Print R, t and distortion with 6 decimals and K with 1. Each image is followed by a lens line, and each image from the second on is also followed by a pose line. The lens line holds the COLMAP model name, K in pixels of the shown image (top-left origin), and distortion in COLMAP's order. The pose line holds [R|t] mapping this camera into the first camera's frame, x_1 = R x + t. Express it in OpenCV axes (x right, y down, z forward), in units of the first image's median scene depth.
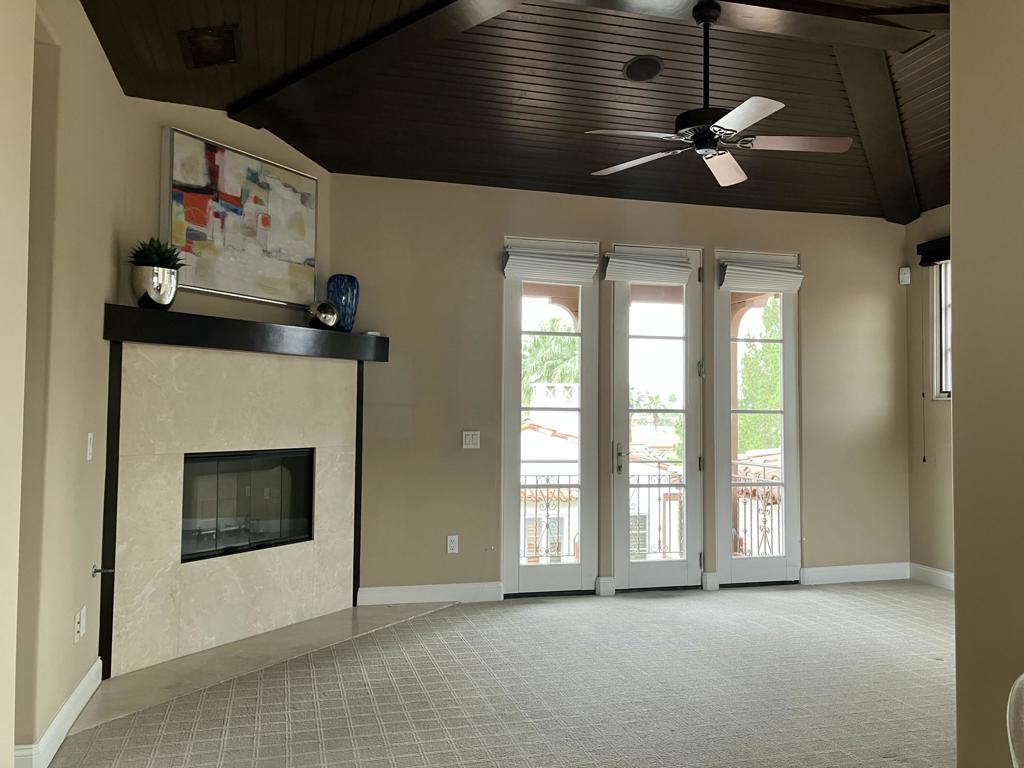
lens RADIAL K [[846.5, 0, 512.0], [0, 846.5, 384.0], [0, 0, 1]] dist [-0.004494, -0.007546]
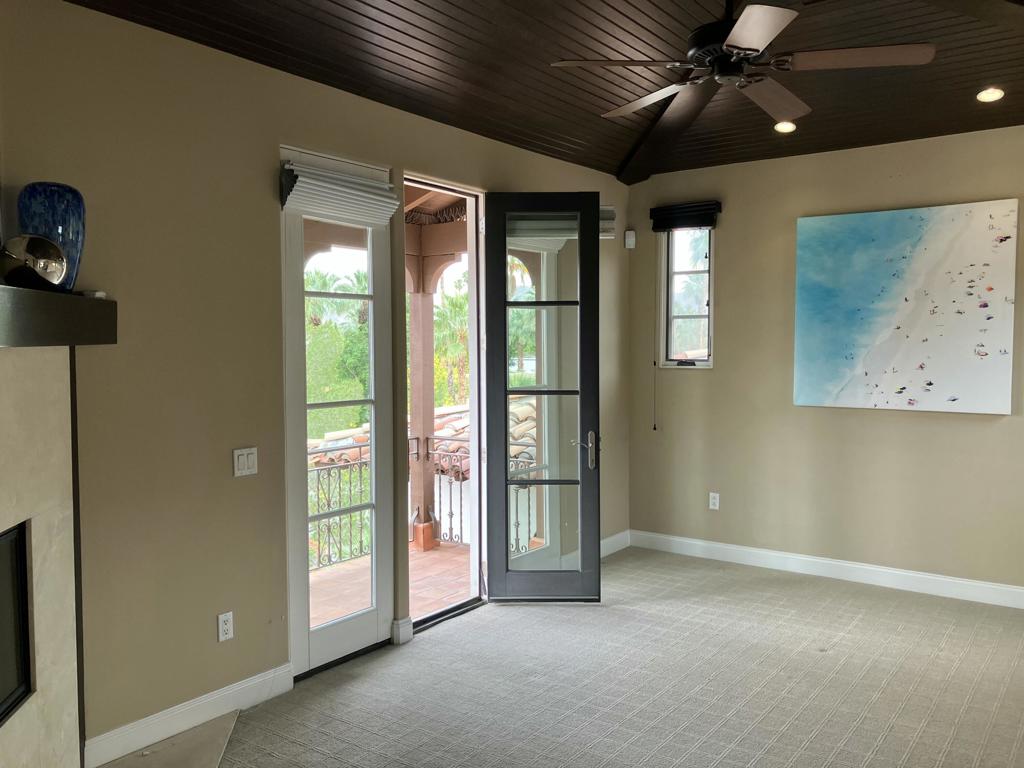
lens RADIAL K [[824.4, 0, 512.0], [0, 824.4, 384.0], [0, 0, 1]] dist [-0.047959, -0.003114]
pose [[0.784168, -0.044711, 0.618935, -0.270374], [-0.007388, 0.996658, 0.081358, -0.044572], [-0.620504, -0.068371, 0.781217, 0.390077]]
